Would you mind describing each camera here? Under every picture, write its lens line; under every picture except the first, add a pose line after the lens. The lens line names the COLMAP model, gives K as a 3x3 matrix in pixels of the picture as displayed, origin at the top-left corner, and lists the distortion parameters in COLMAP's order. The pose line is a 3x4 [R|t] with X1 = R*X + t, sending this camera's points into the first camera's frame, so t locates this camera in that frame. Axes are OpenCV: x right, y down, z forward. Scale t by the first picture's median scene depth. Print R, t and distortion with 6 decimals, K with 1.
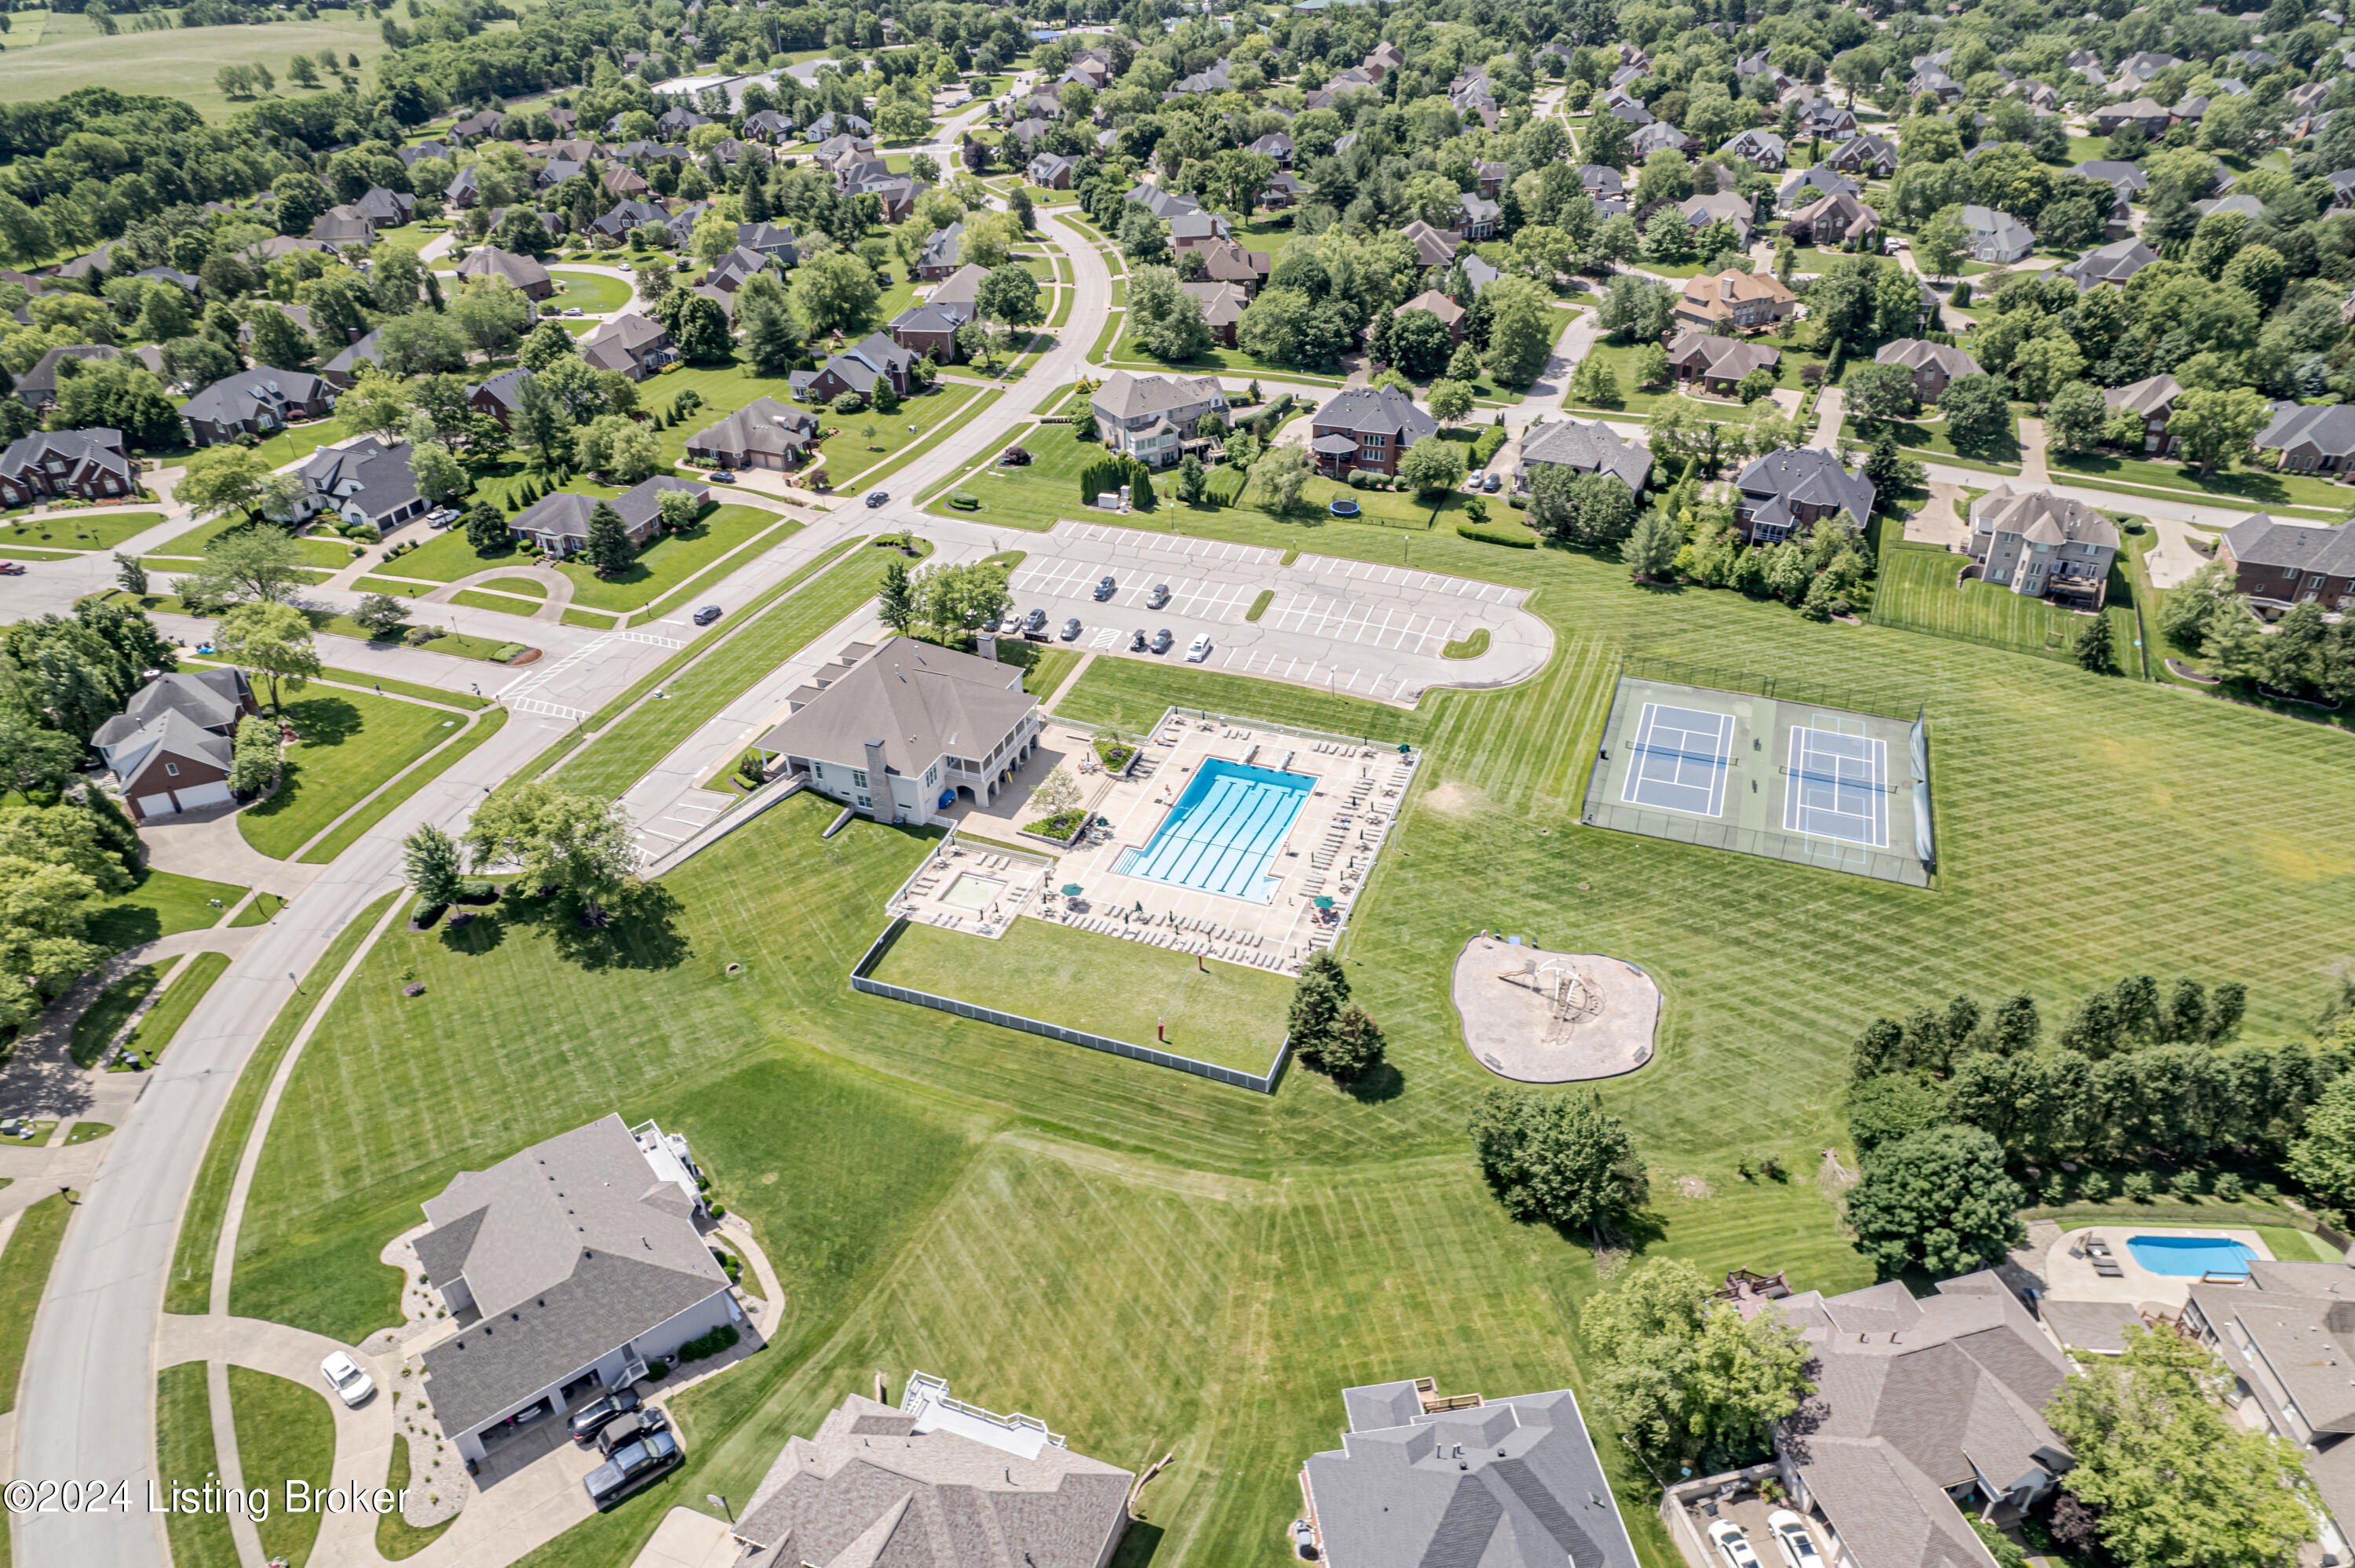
lens RADIAL K [[1511.5, 0, 1182.3], [0, 1511.5, 783.4], [0, 0, 1]] dist [-0.085267, 0.073780]
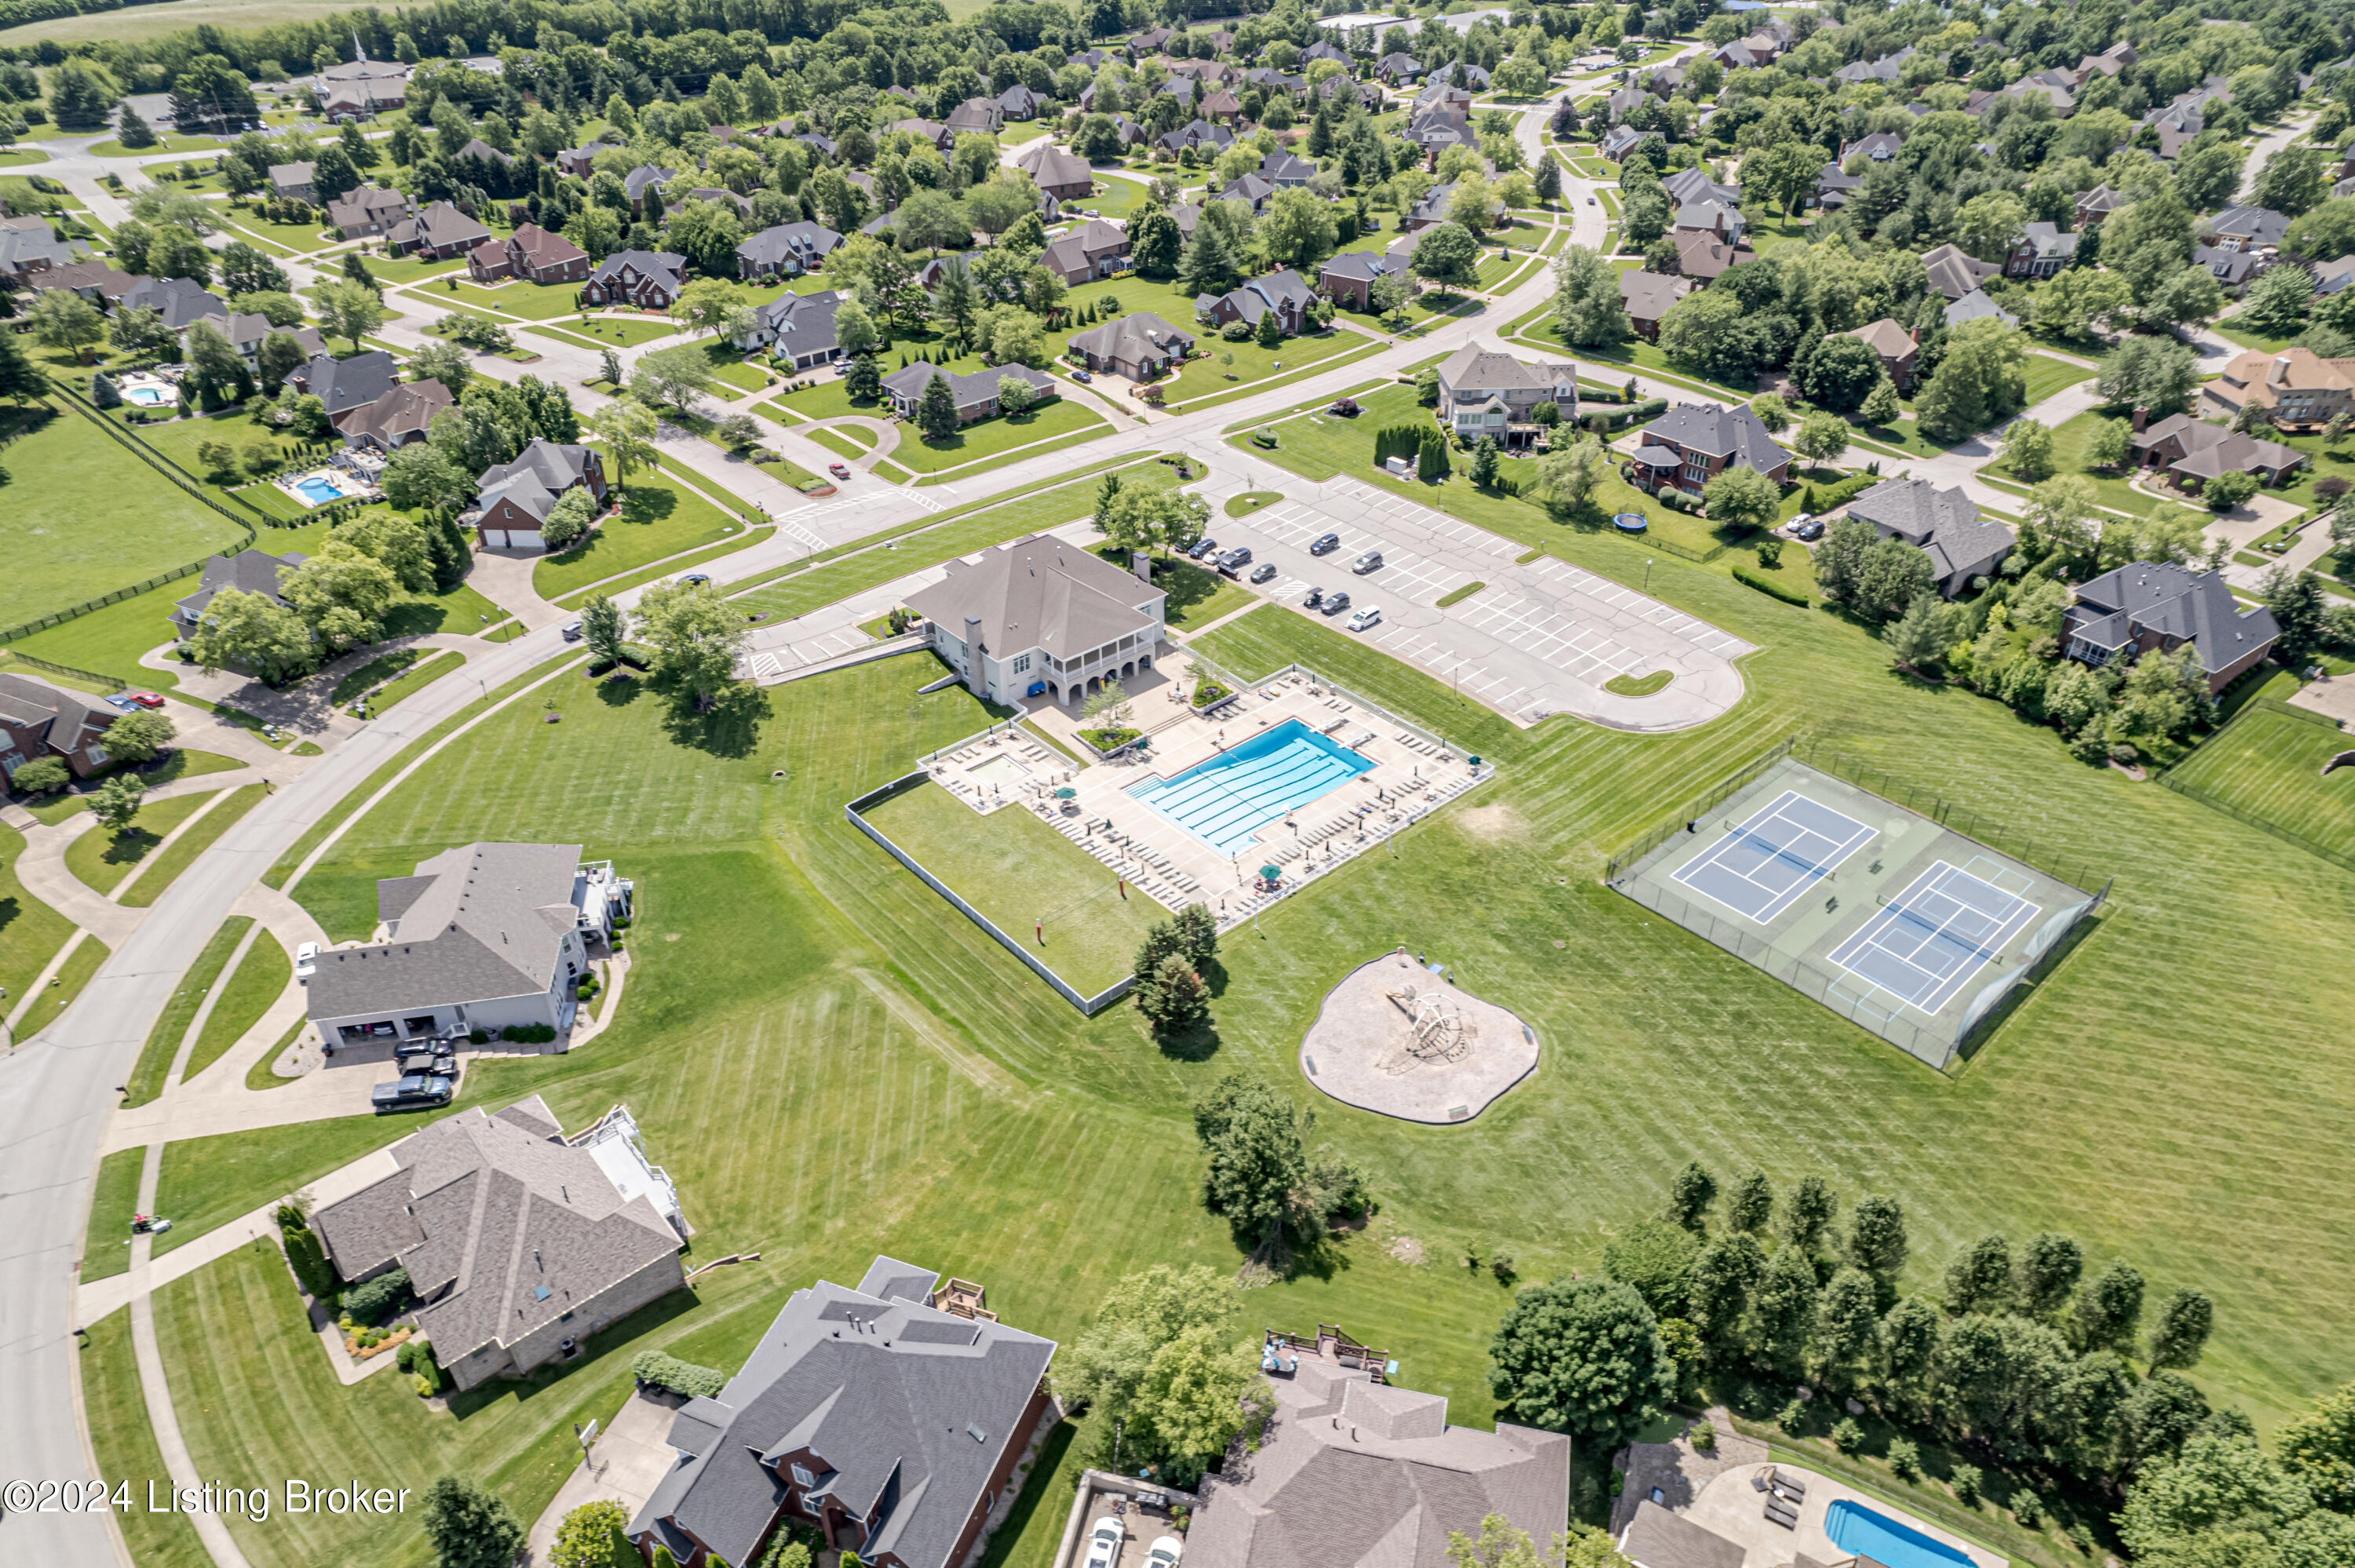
lens RADIAL K [[1511.5, 0, 1182.3], [0, 1511.5, 783.4], [0, 0, 1]] dist [-0.085267, 0.073780]
pose [[0.885312, 0.271863, -0.377243, 0.259966], [-0.261904, 0.961891, 0.078557, -0.026485], [0.384224, 0.029254, 0.922776, 0.033696]]
